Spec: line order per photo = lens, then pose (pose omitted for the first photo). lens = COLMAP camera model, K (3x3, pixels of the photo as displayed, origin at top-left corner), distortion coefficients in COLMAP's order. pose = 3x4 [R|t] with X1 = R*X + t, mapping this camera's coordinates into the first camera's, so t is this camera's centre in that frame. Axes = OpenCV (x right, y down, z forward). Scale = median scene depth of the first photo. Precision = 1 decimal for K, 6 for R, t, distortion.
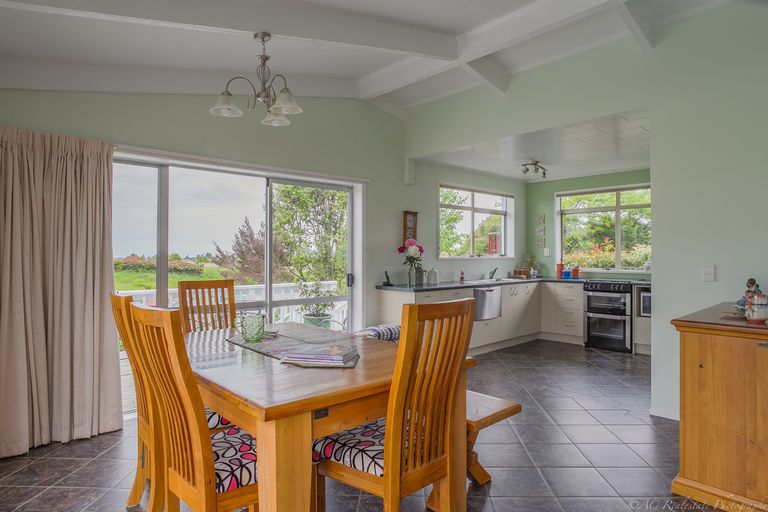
lens RADIAL K [[454.4, 0, 389.4], [0, 454.4, 252.8], [0, 0, 1]] dist [-0.066161, 0.040513]
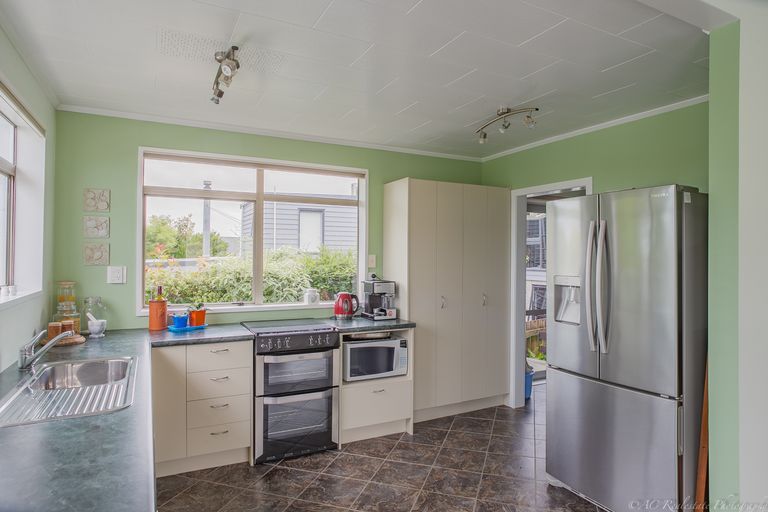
lens RADIAL K [[454.4, 0, 389.4], [0, 454.4, 252.8], [0, 0, 1]] dist [-0.066161, 0.040513]
pose [[0.258310, 0.011904, 0.965989, -0.011904], [-0.011381, 0.999892, -0.009278, -0.025526], [-0.965995, -0.008597, 0.258418, 0.709480]]
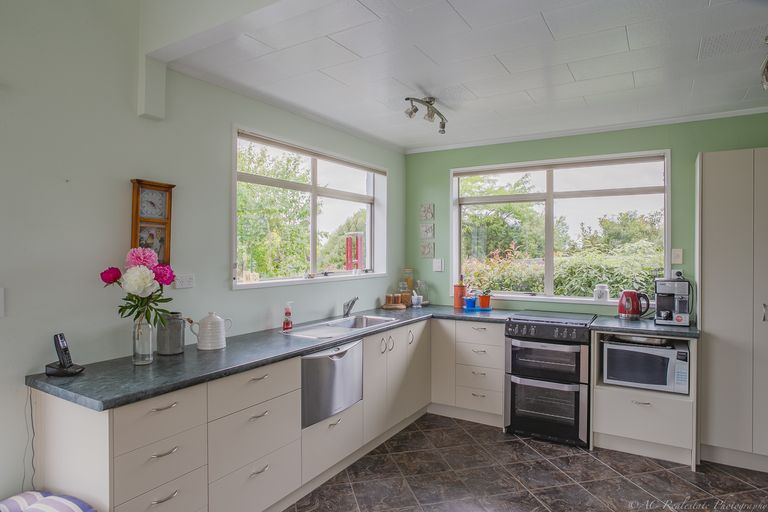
lens RADIAL K [[454.4, 0, 389.4], [0, 454.4, 252.8], [0, 0, 1]] dist [-0.066161, 0.040513]
pose [[0.959796, 0.002599, 0.280686, 0.125561], [-0.004944, 0.999959, 0.007646, -0.026049], [-0.280654, -0.008727, 0.959769, 0.477049]]
